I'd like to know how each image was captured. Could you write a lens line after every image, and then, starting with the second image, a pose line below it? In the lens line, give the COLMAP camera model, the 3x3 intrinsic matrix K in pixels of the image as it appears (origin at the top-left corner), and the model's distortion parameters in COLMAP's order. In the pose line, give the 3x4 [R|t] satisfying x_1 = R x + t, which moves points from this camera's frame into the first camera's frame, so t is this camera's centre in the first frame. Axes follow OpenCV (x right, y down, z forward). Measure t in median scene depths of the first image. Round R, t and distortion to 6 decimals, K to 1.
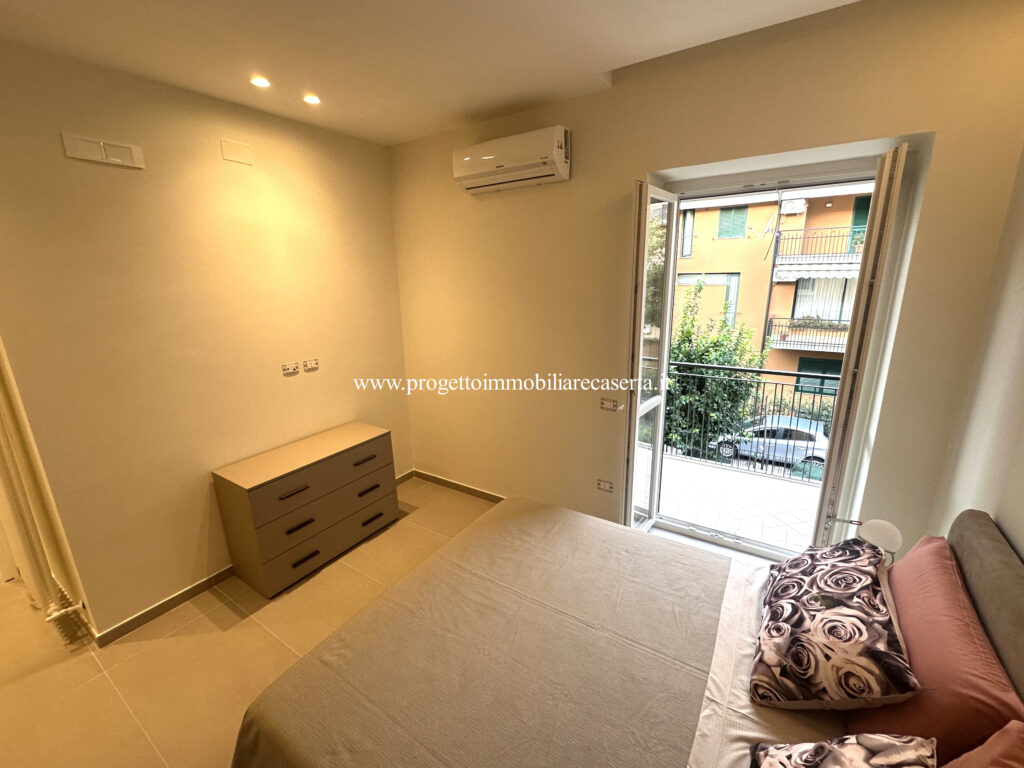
lens RADIAL K [[431.9, 0, 513.9], [0, 431.9, 385.3], [0, 0, 1]] dist [-0.001668, 0.000446]
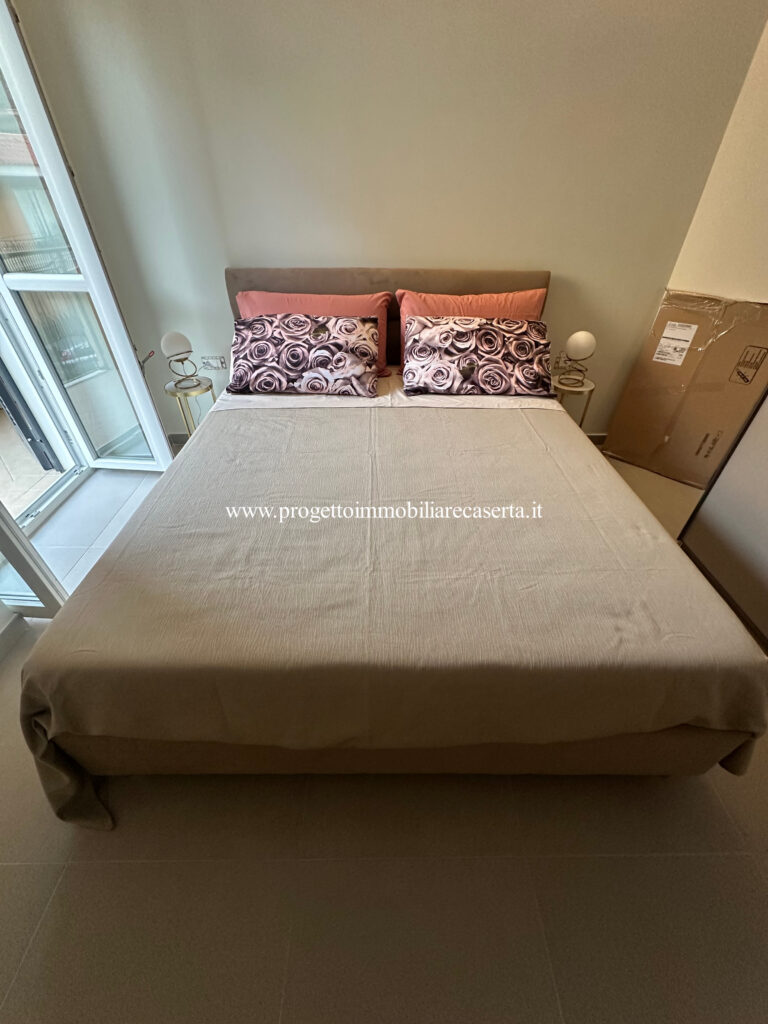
lens RADIAL K [[410.4, 0, 382.1], [0, 410.4, 507.4], [0, 0, 1]] dist [-0.003702, 0.001097]
pose [[-0.557663, -0.486329, 0.672679, -0.583767], [0.223548, 0.692456, 0.685953, 0.019696], [-0.799399, 0.532906, -0.277439, 1.517684]]
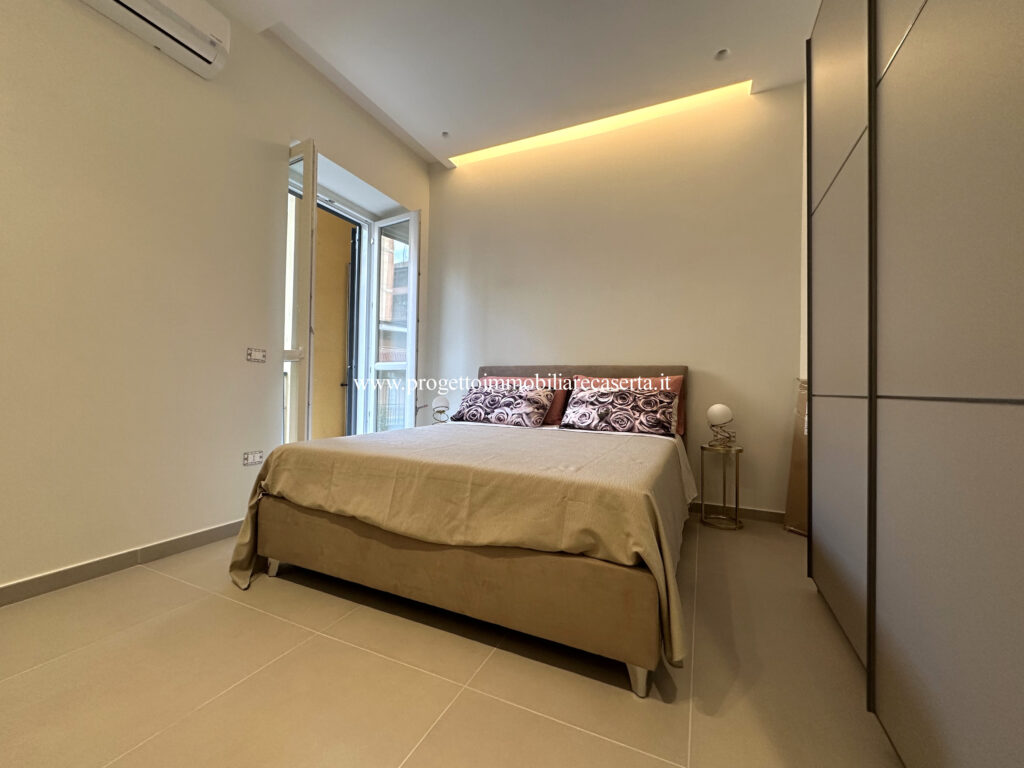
lens RADIAL K [[410.4, 0, 514.3], [0, 410.4, 384.0], [0, 0, 1]] dist [-0.003702, 0.001097]
pose [[-0.155568, 0.037860, 0.987099, -1.399464], [0.241627, 0.970369, 0.000862, 0.467759], [-0.957818, 0.238644, -0.160107, 1.329155]]
